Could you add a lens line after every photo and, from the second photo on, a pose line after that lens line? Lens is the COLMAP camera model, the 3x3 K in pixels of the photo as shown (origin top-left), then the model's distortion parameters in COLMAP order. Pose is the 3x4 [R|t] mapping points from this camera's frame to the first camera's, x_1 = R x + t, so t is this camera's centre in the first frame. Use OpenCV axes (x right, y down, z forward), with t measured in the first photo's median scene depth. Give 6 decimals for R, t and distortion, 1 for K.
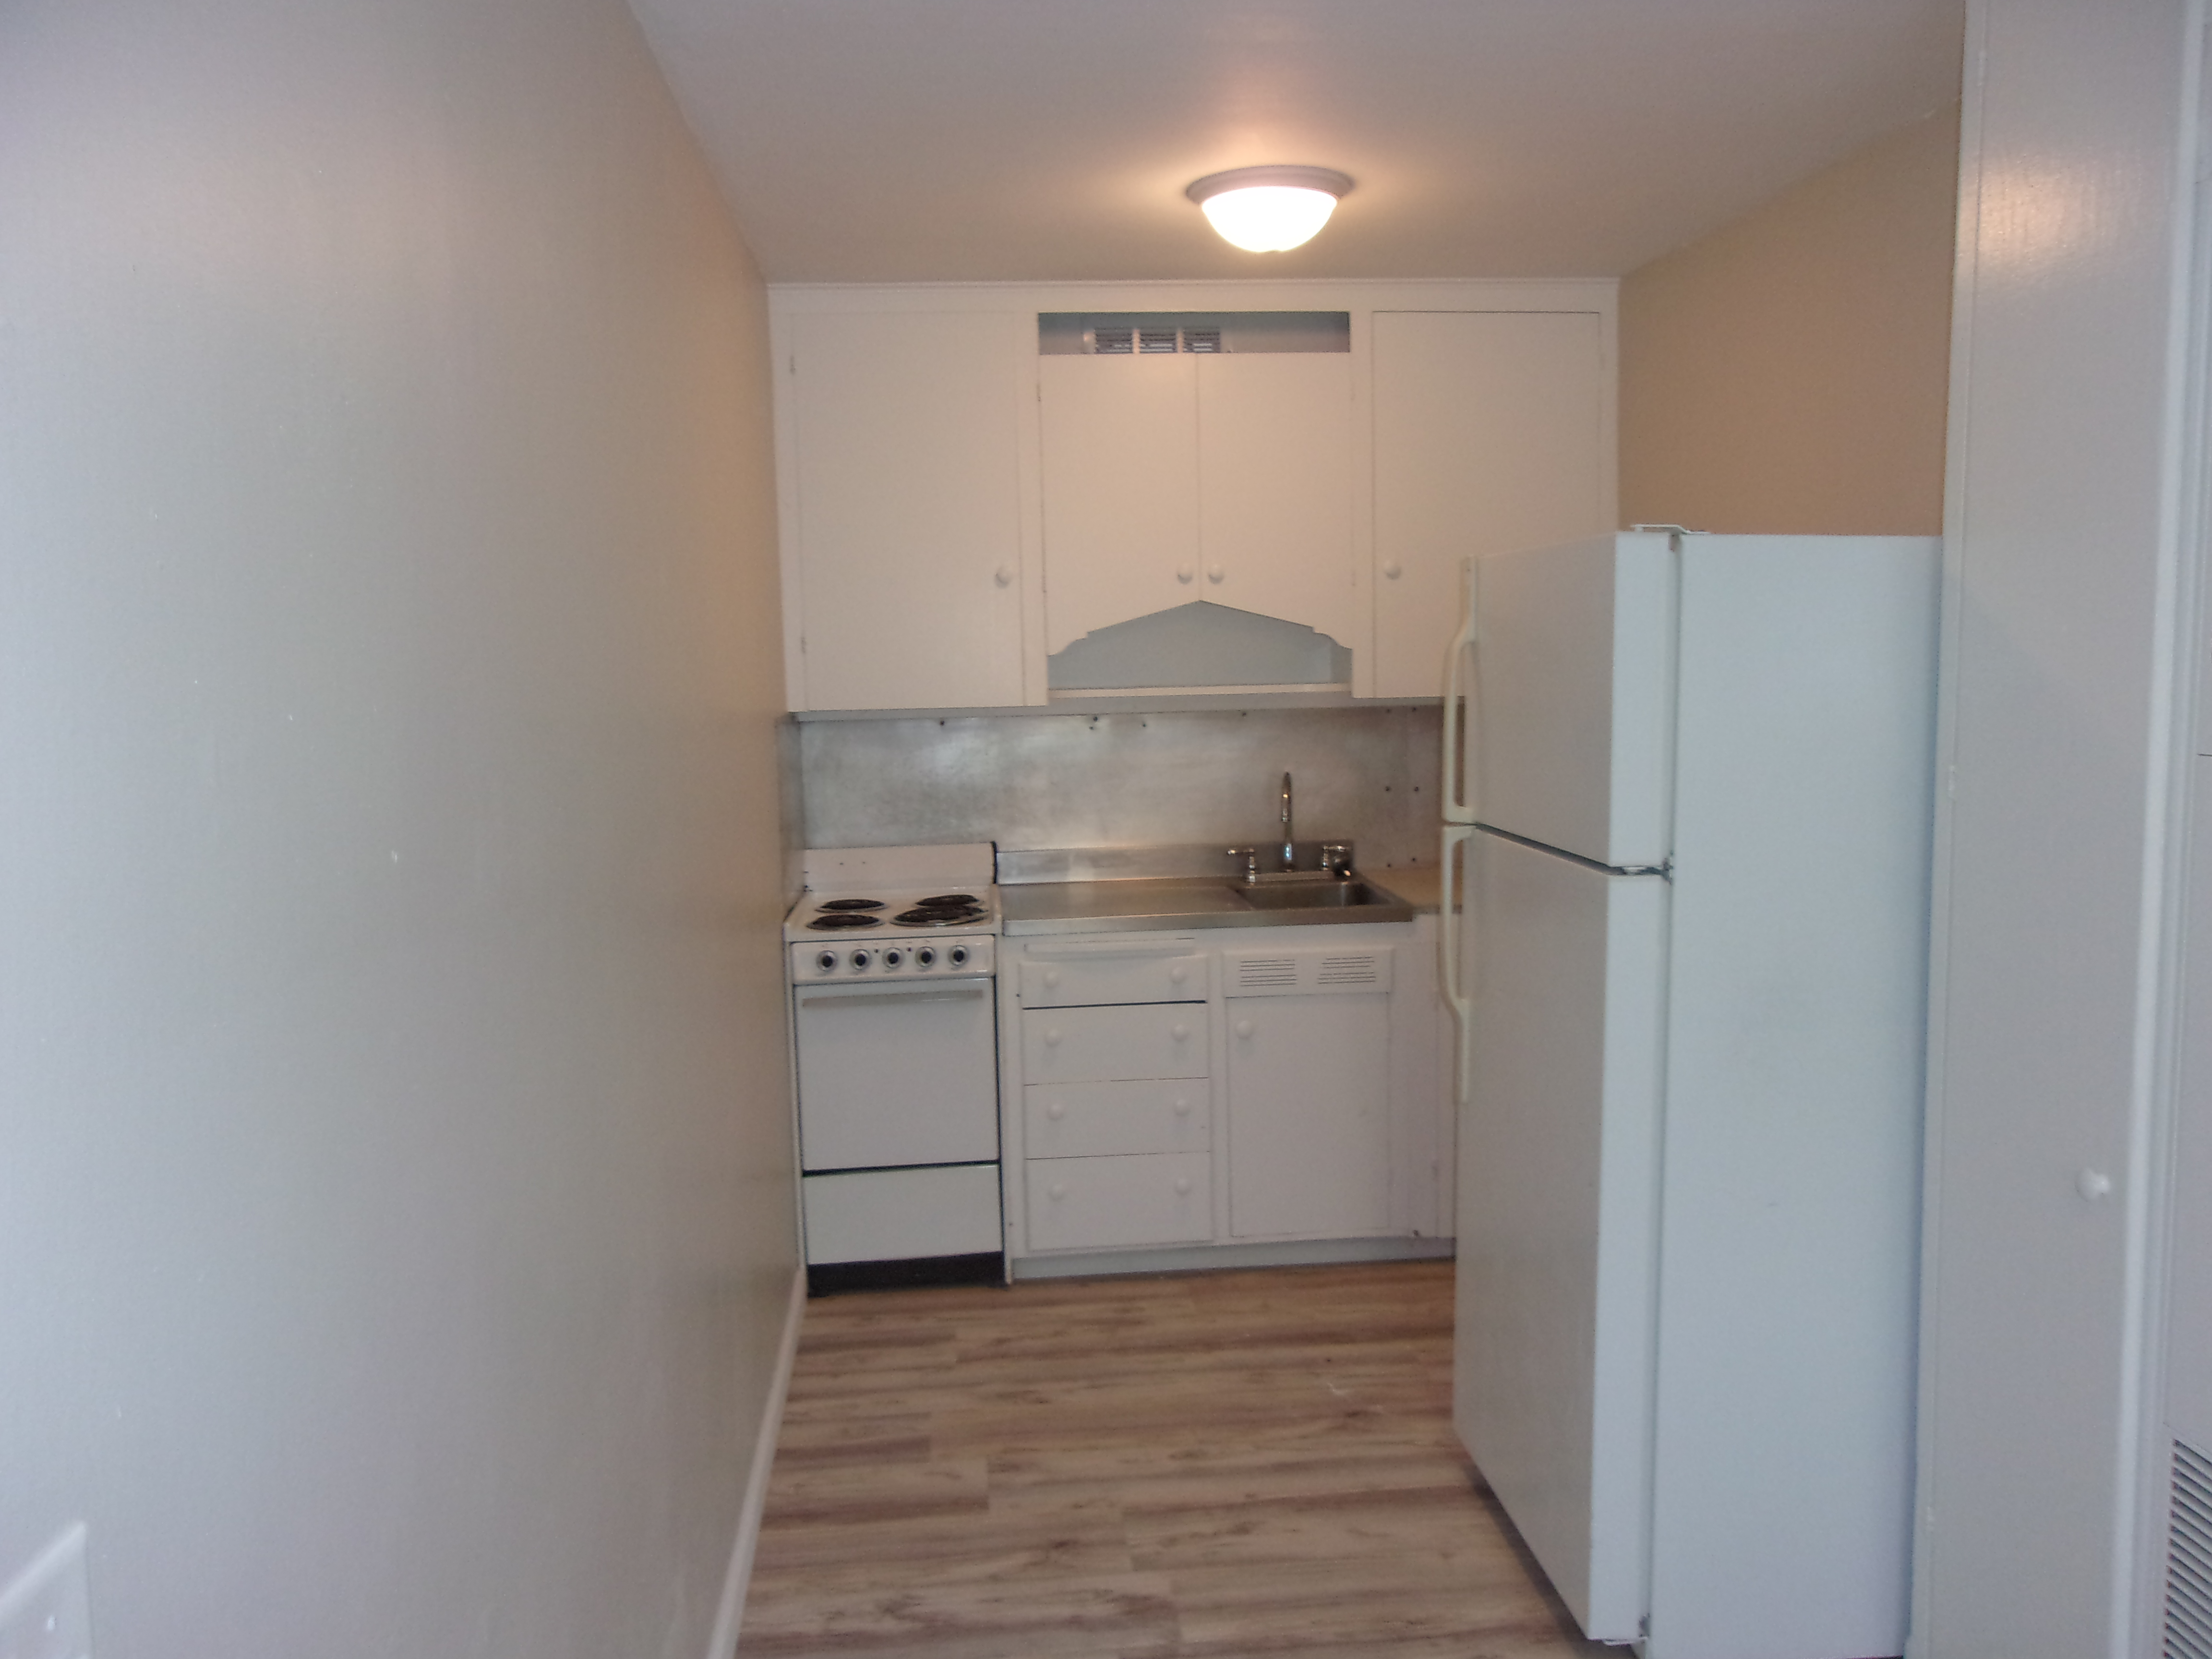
lens RADIAL K [[1748.6, 0, 1095.6], [0, 1748.6, 835.2], [0, 0, 1]] dist [0.013867, 0.008104]
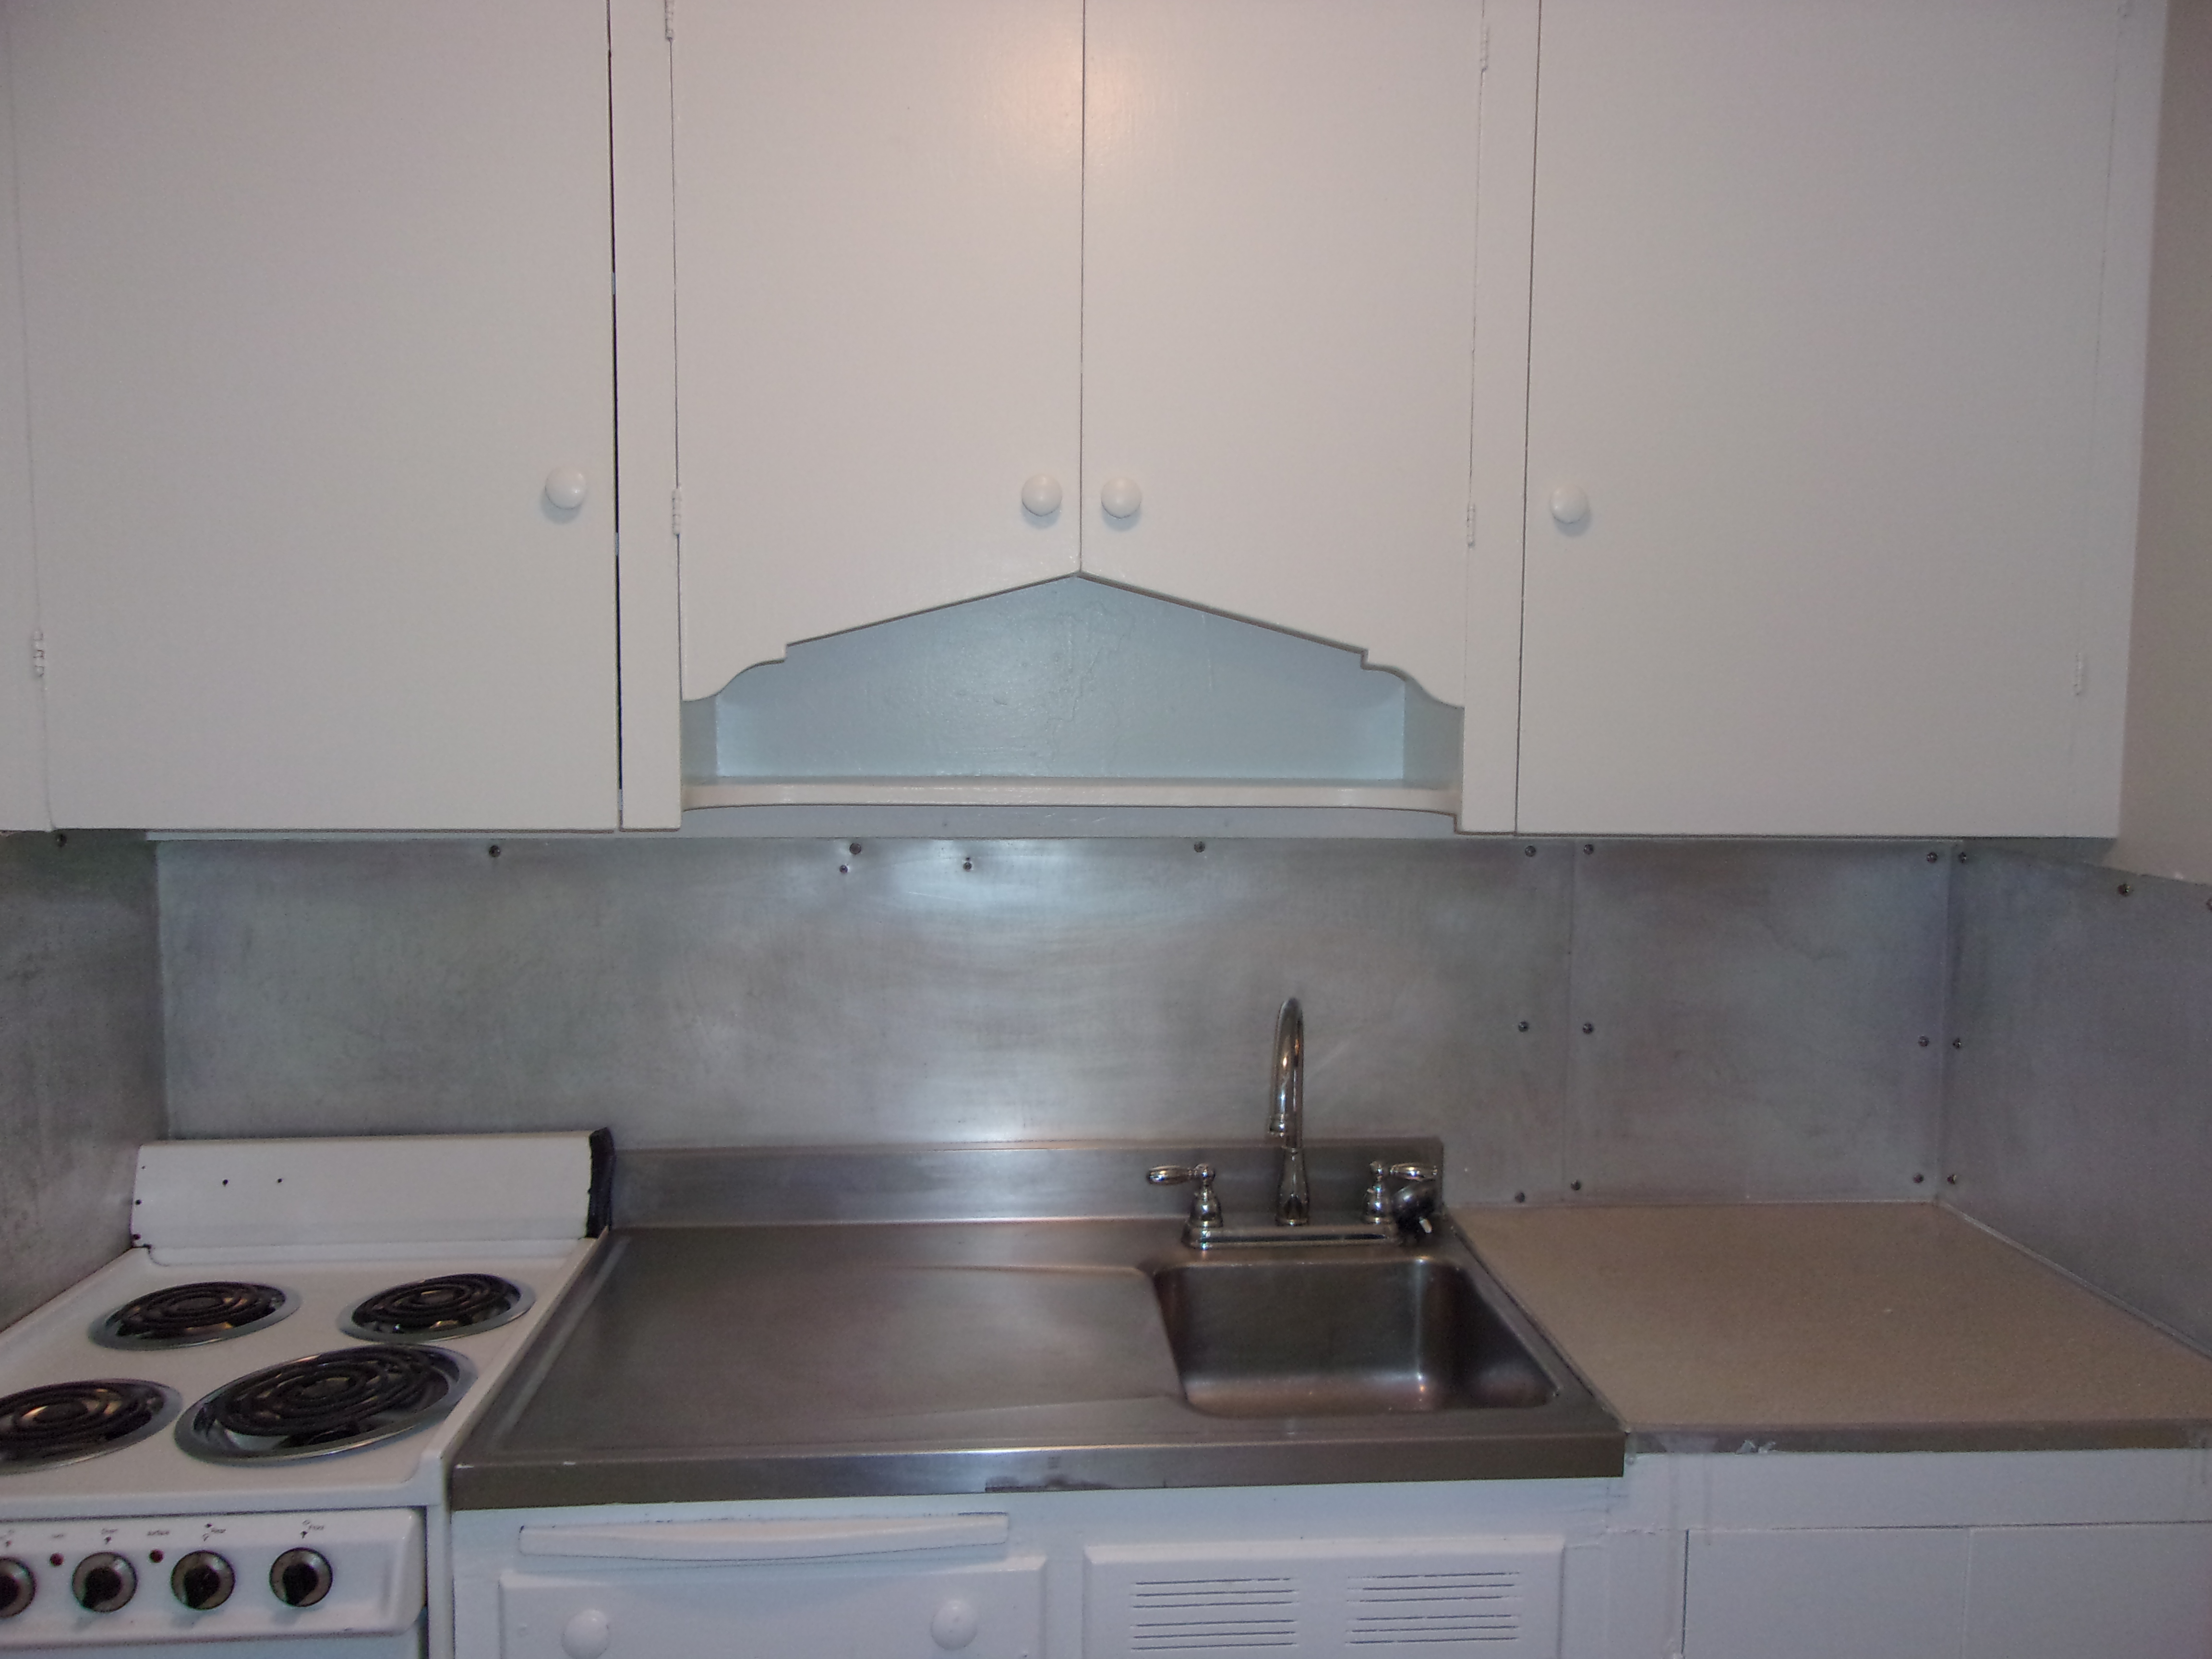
lens RADIAL K [[1724.6, 0, 1109.7], [0, 1724.6, 918.3], [0, 0, 1]] dist [-0.005725, -0.000476]
pose [[0.999526, 0.028937, -0.010492, 0.069140], [-0.028690, 0.999324, 0.022986, -0.062790], [0.011150, -0.022674, 0.999681, 0.586432]]
